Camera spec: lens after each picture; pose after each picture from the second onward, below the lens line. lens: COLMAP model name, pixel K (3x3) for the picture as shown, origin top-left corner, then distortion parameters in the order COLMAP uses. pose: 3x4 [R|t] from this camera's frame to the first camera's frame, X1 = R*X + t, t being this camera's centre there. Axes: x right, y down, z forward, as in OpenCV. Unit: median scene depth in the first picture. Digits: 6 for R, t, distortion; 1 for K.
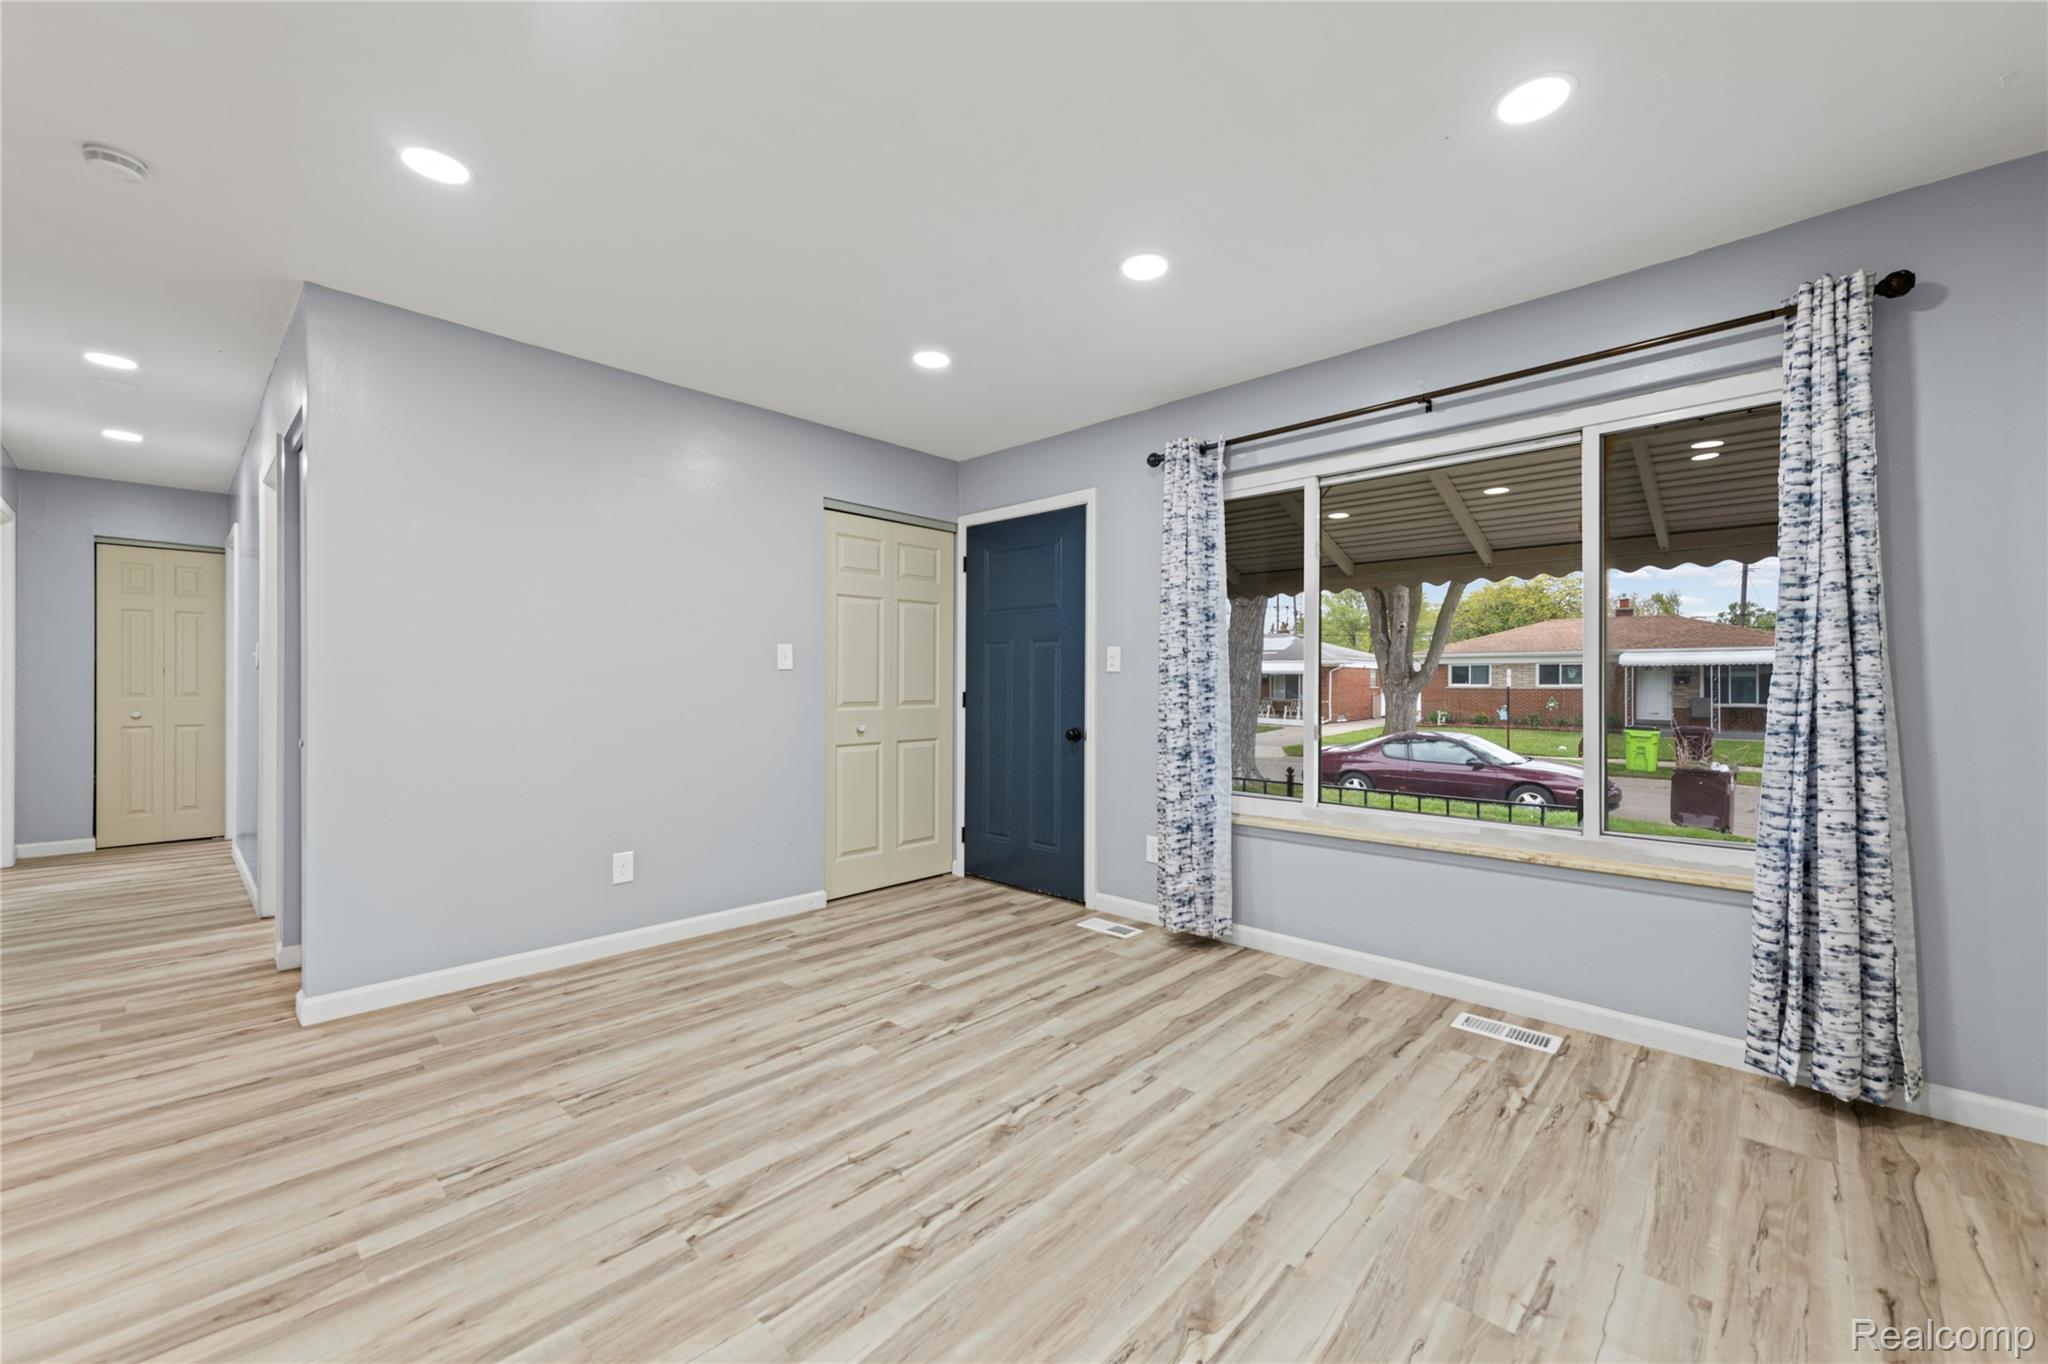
lens RADIAL K [[821.2, 0, 1024.0], [0, 821.2, 682.0], [0, 0, 1]] dist [0.008162, -0.000524]
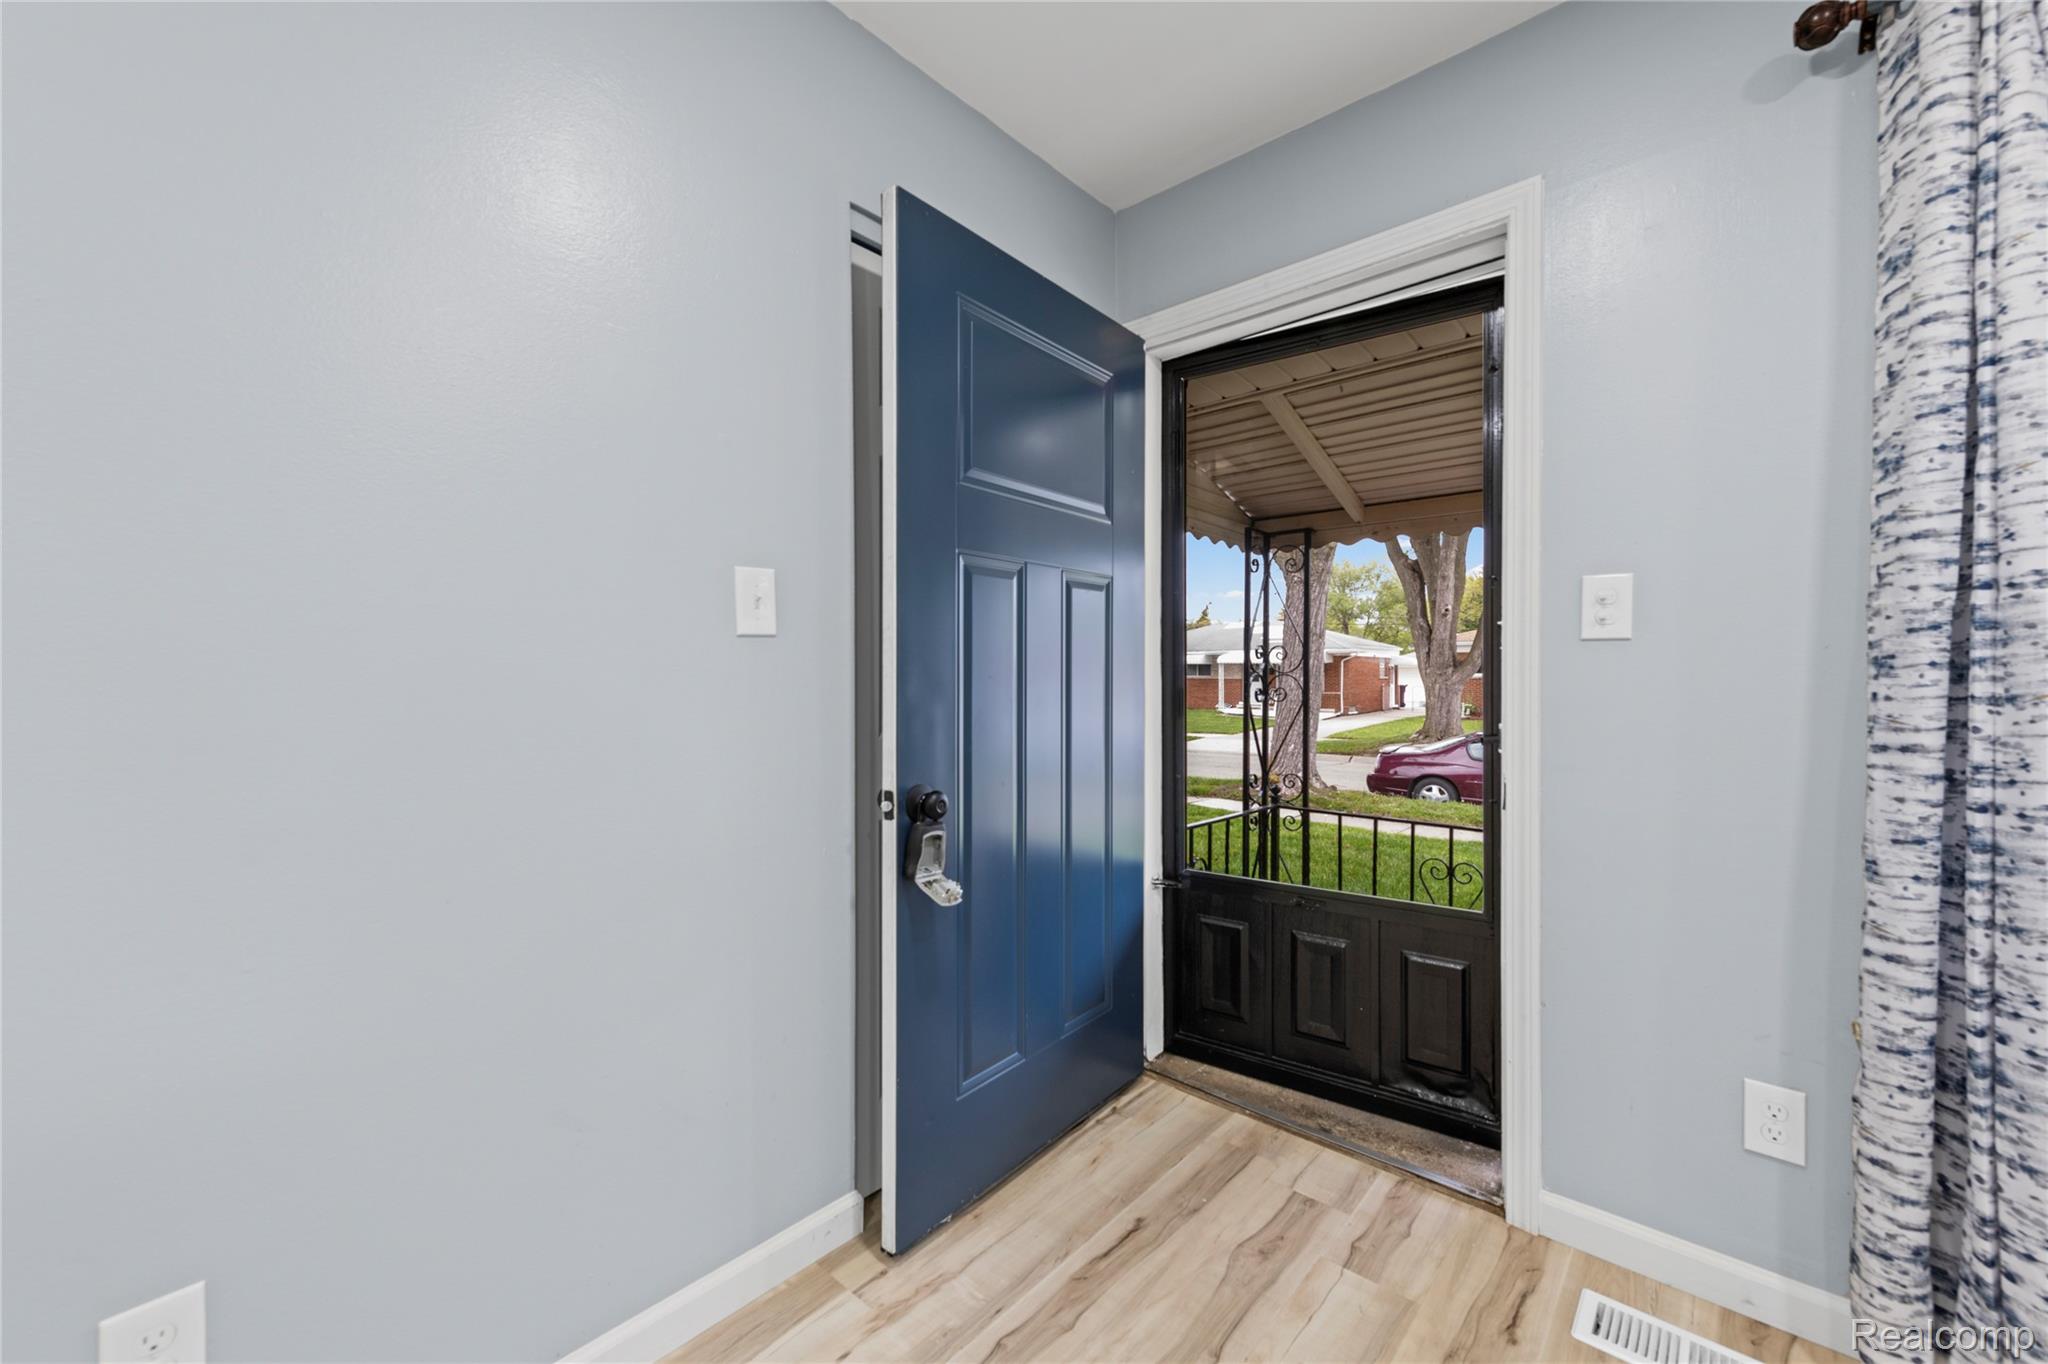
lens RADIAL K [[821.2, 0, 1024.0], [0, 821.2, 682.0], [0, 0, 1]] dist [0.008162, -0.000524]
pose [[0.999541, -0.003527, 0.030080, -0.171806], [0.003210, 0.999939, 0.010581, 0.002653], [-0.030115, -0.010480, 0.999491, 0.594051]]
